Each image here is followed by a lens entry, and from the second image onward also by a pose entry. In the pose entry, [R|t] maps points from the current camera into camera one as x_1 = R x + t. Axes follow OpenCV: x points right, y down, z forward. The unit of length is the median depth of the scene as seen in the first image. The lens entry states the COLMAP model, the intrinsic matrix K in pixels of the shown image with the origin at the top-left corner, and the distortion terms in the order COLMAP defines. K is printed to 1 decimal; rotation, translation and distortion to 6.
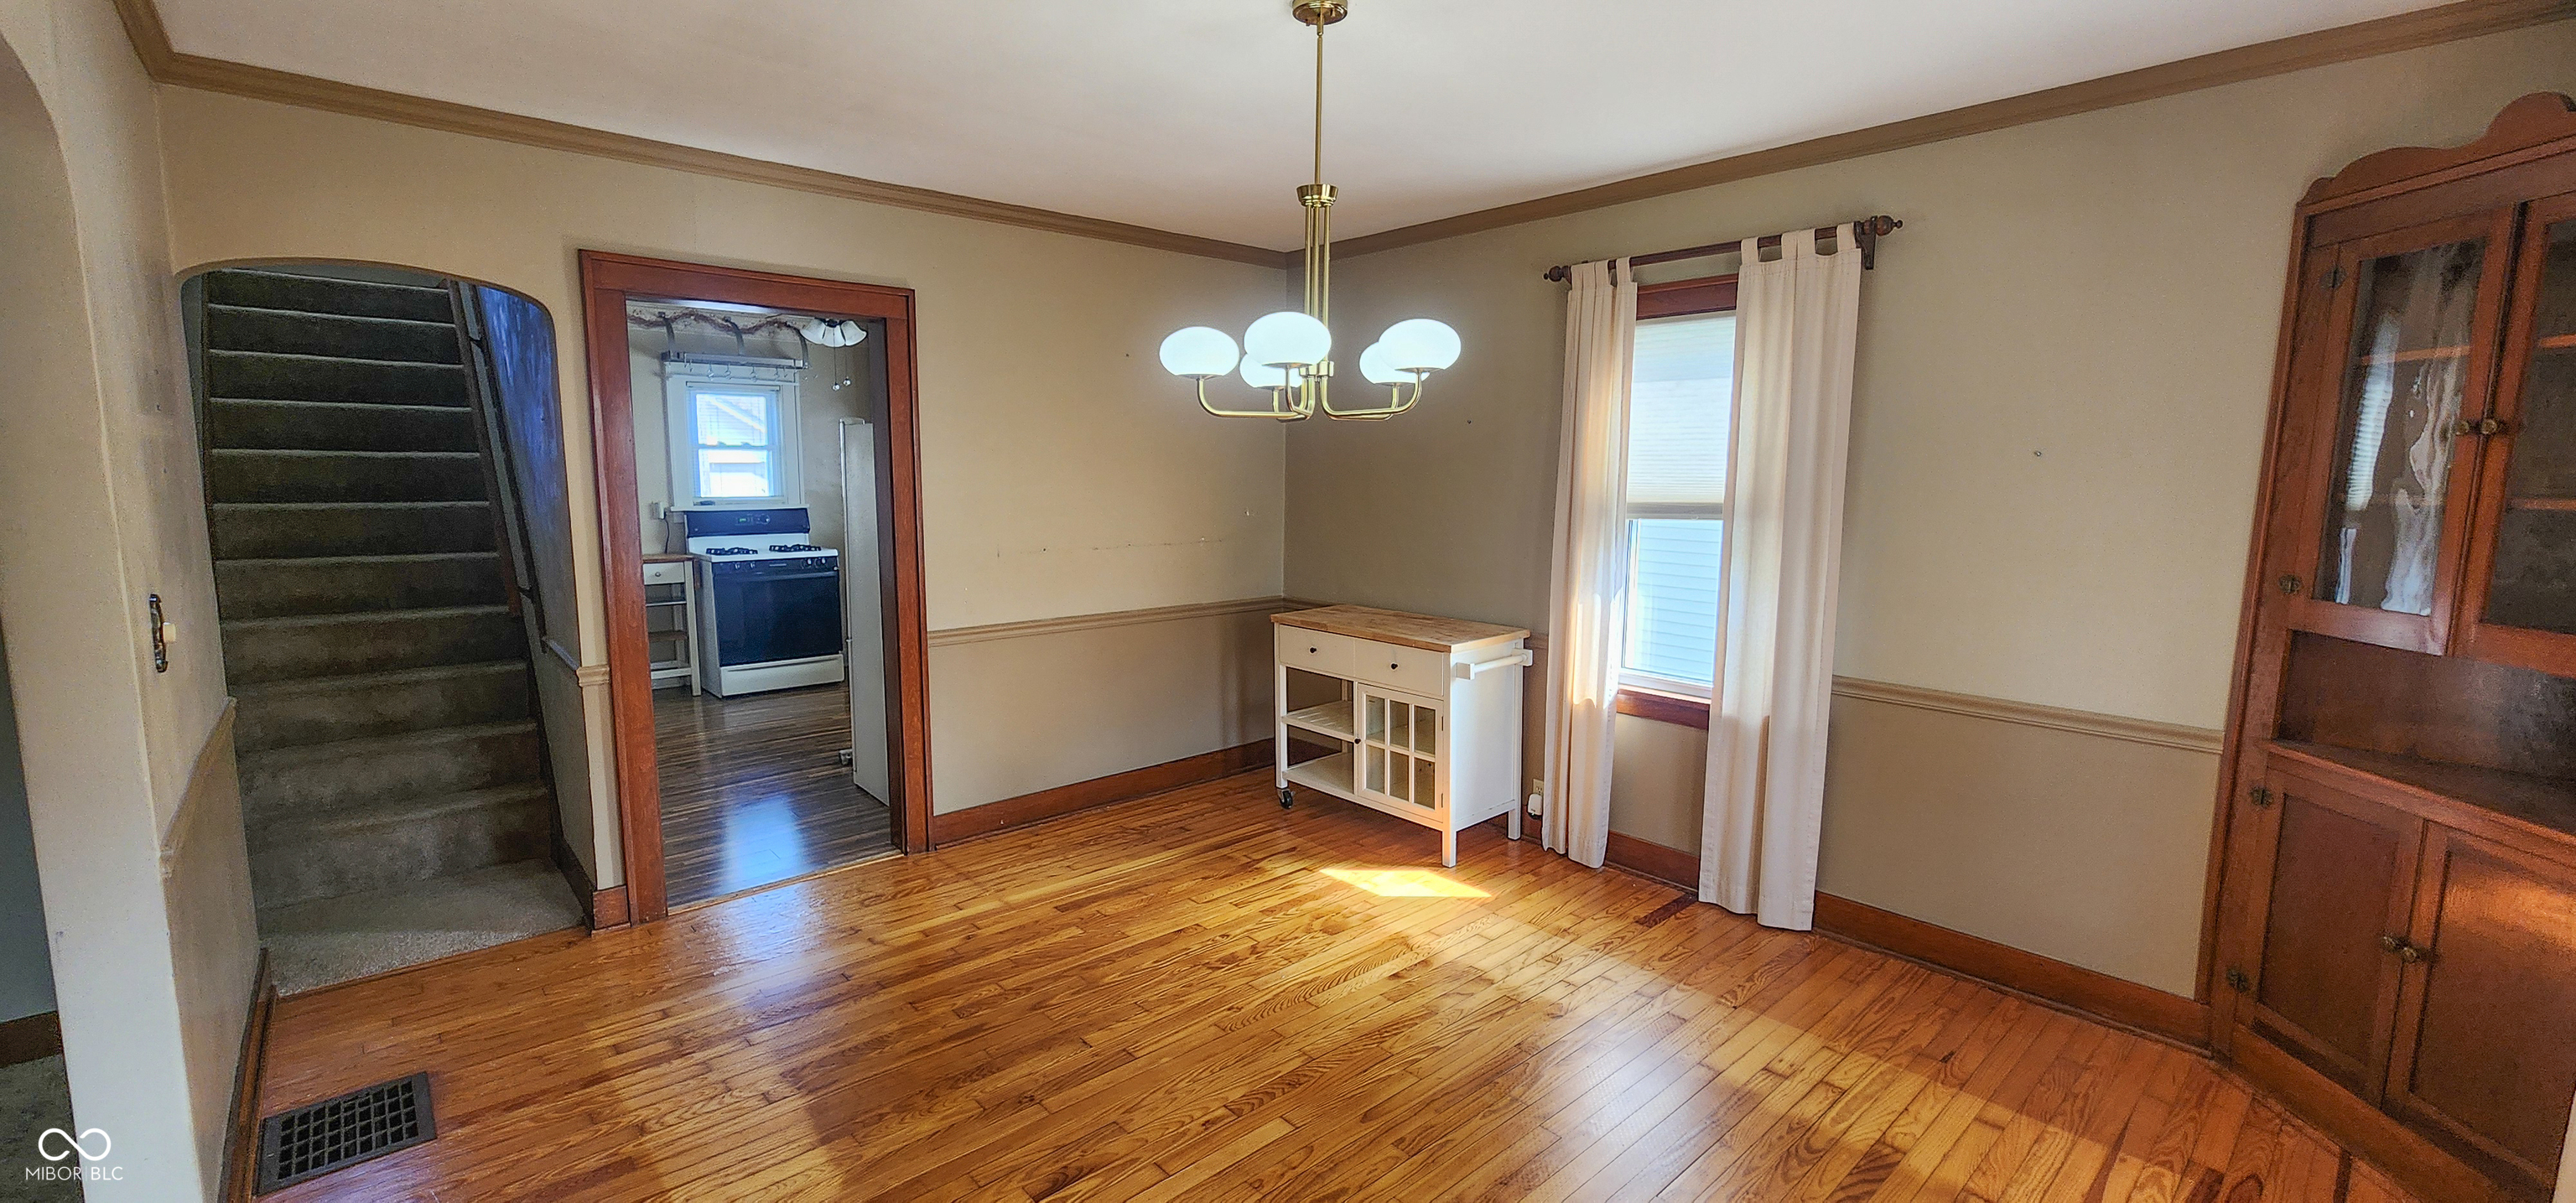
lens RADIAL K [[1047.6, 0, 1296.3], [0, 1047.6, 597.3], [0, 0, 1]] dist [0.000277, 0.000231]
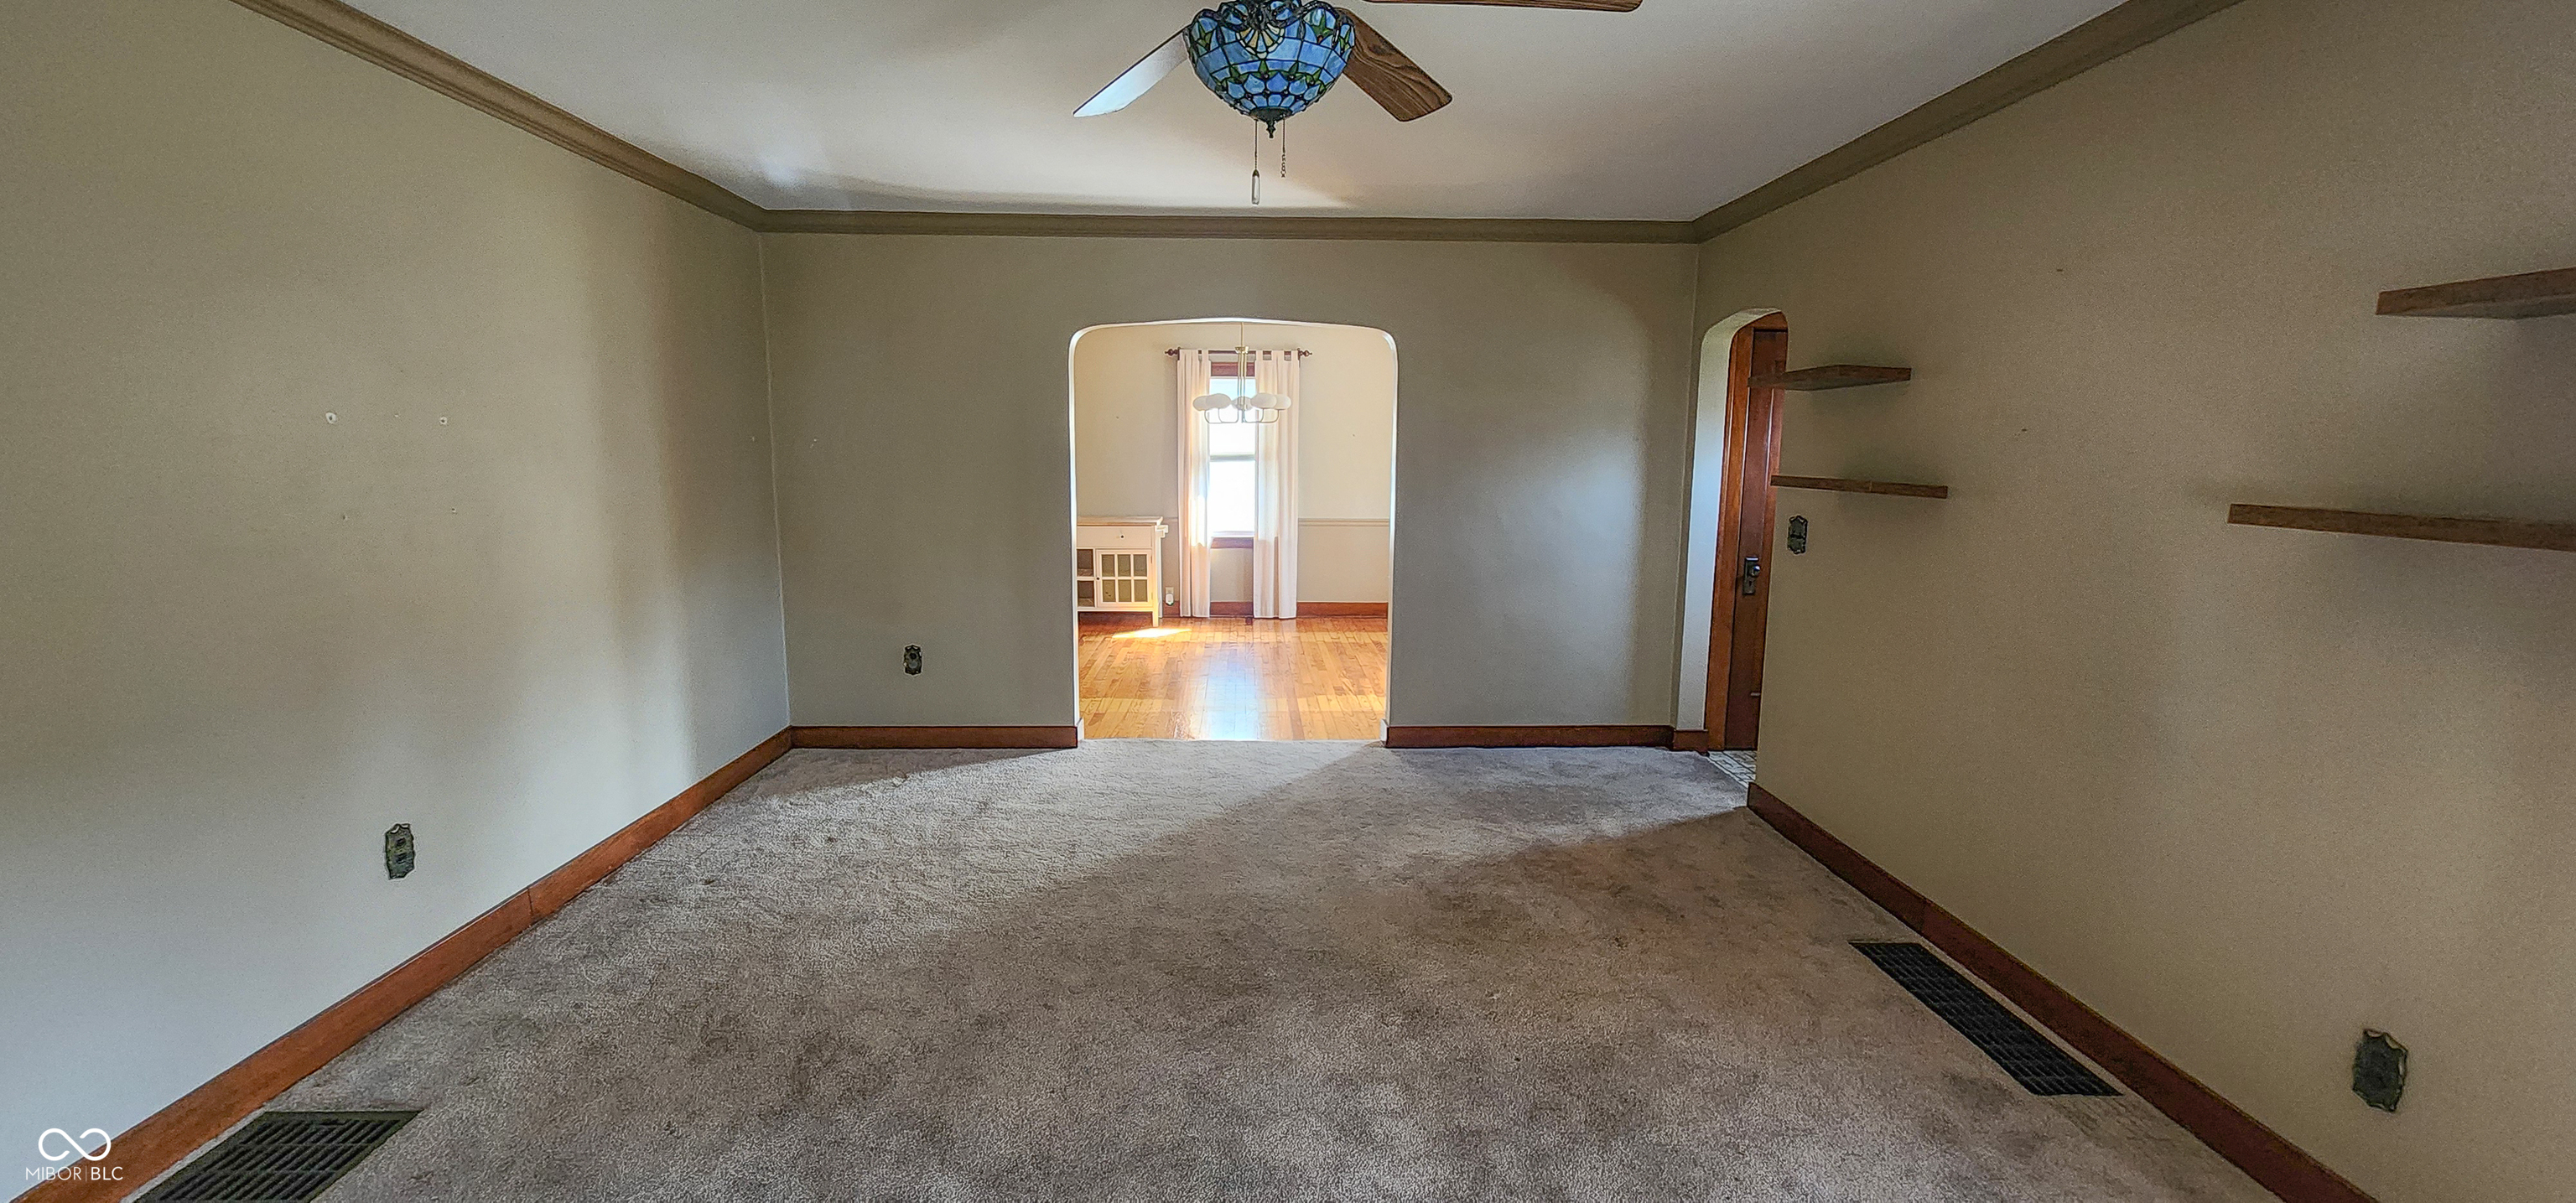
lens RADIAL K [[1047.6, 0, 1275.0], [0, 1047.6, 597.3], [0, 0, 1]] dist [0.000277, 0.000231]
pose [[0.659041, -0.116421, 0.743042, -1.412261], [0.094073, 0.992948, 0.072139, 0.070862], [-0.746200, 0.022358, 0.665346, -0.668476]]
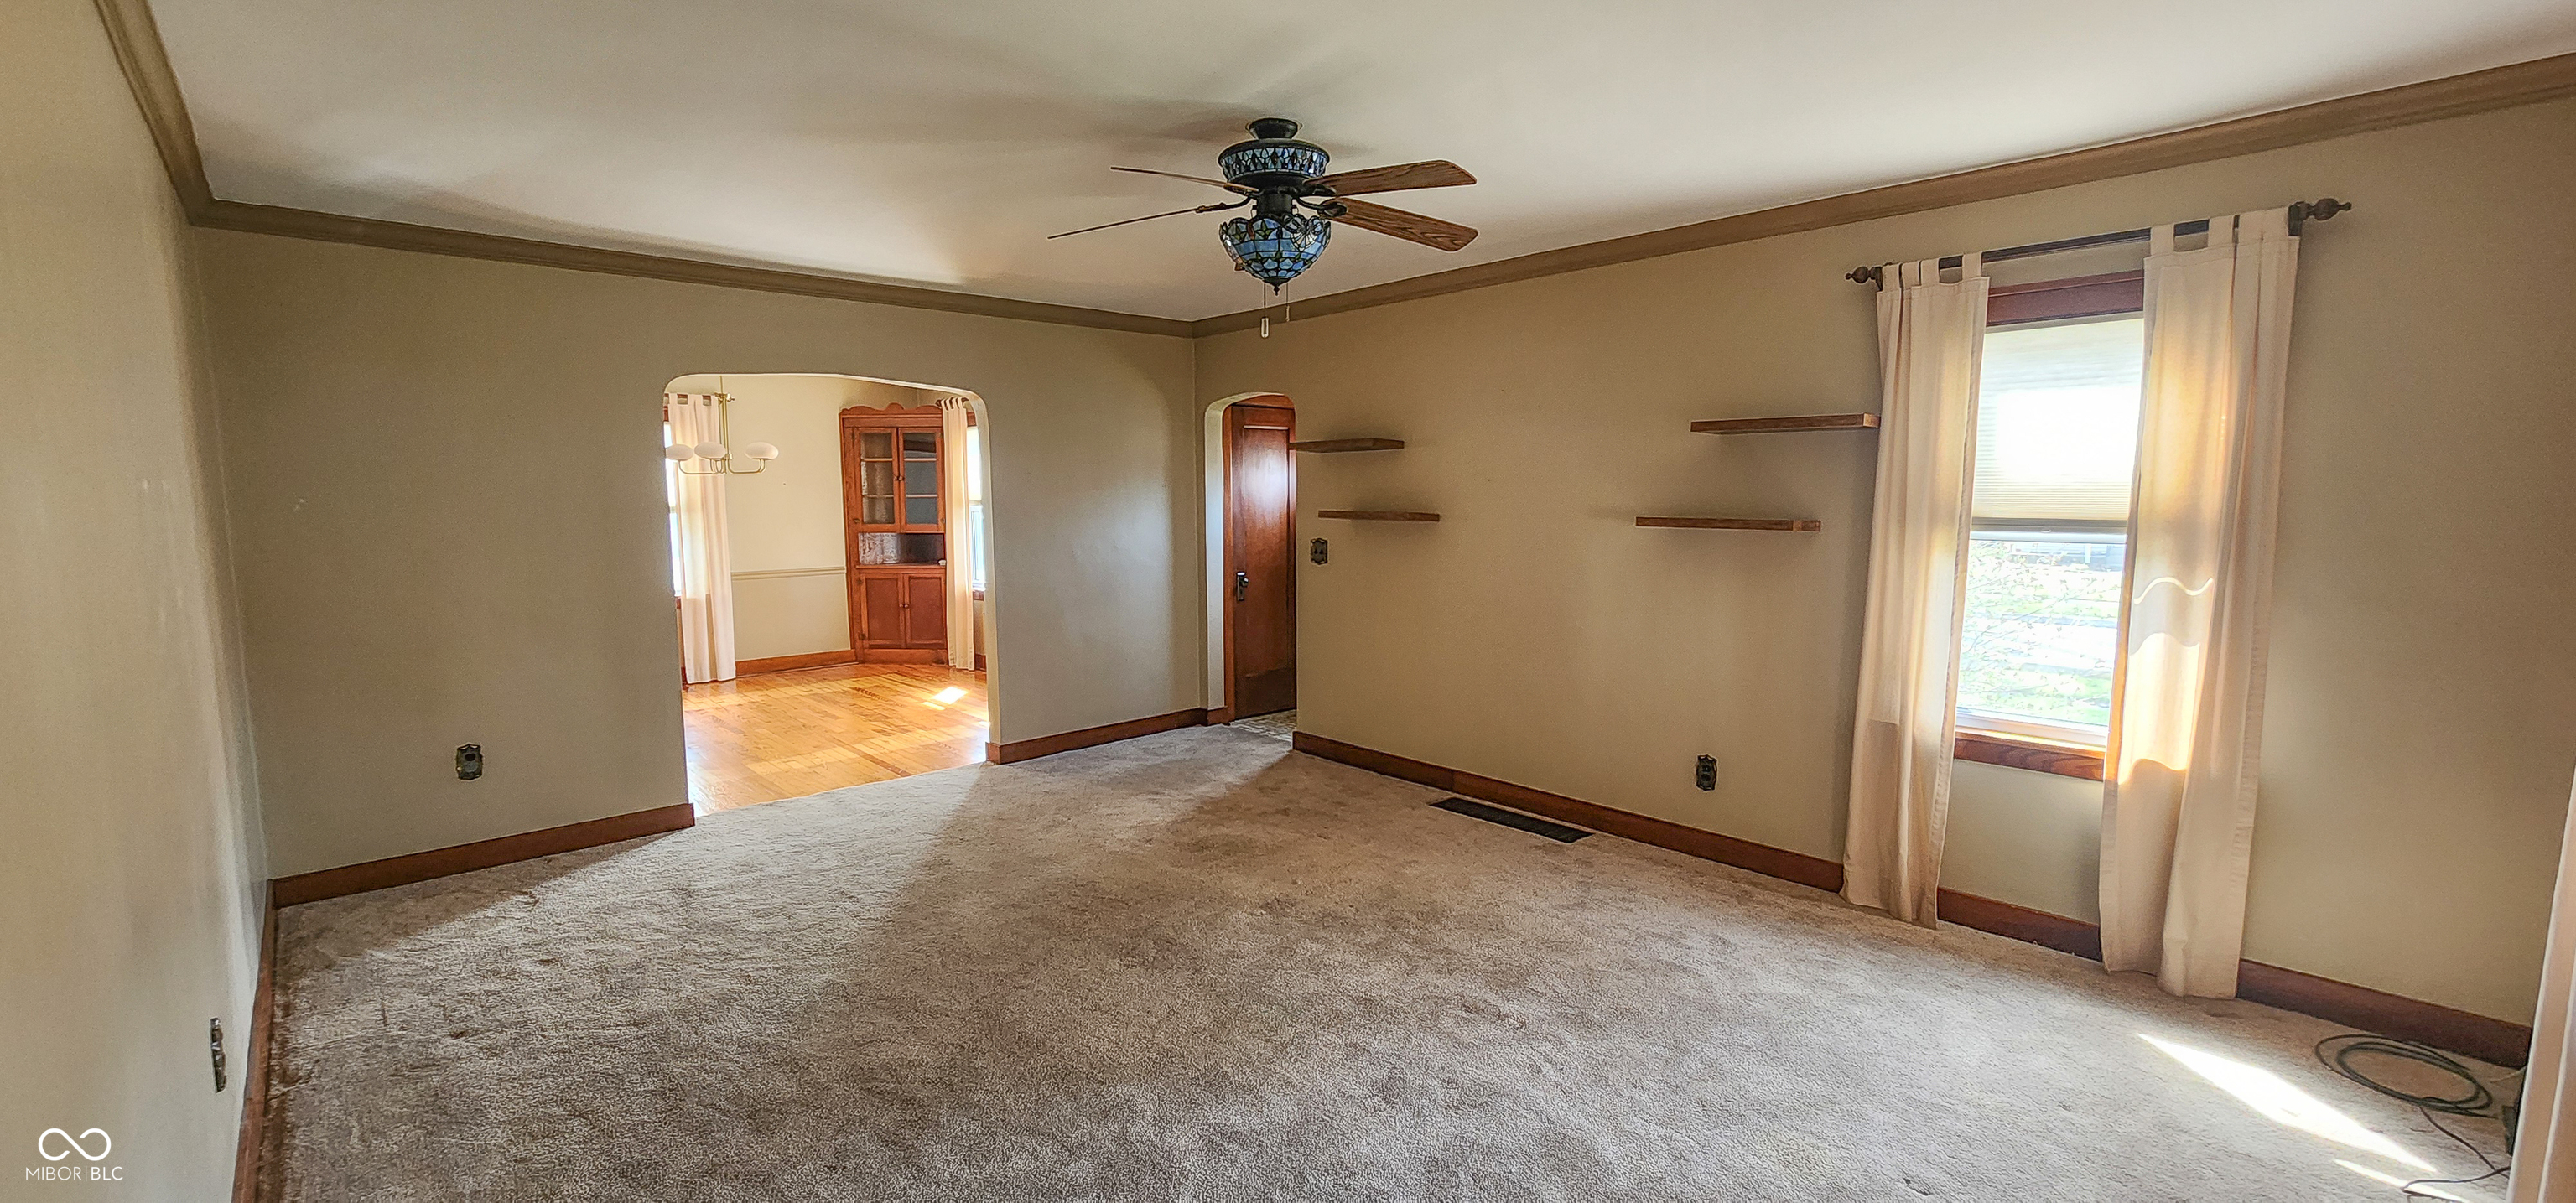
lens RADIAL K [[1047.6, 0, 1254.1], [0, 1047.6, 600.0], [0, 0, 1]] dist [0.000277, 0.000231]
pose [[0.022731, -0.120711, 0.992427, -1.810374], [0.131557, 0.984413, 0.116723, 0.011354], [-0.991048, 0.127907, 0.038257, -0.305909]]
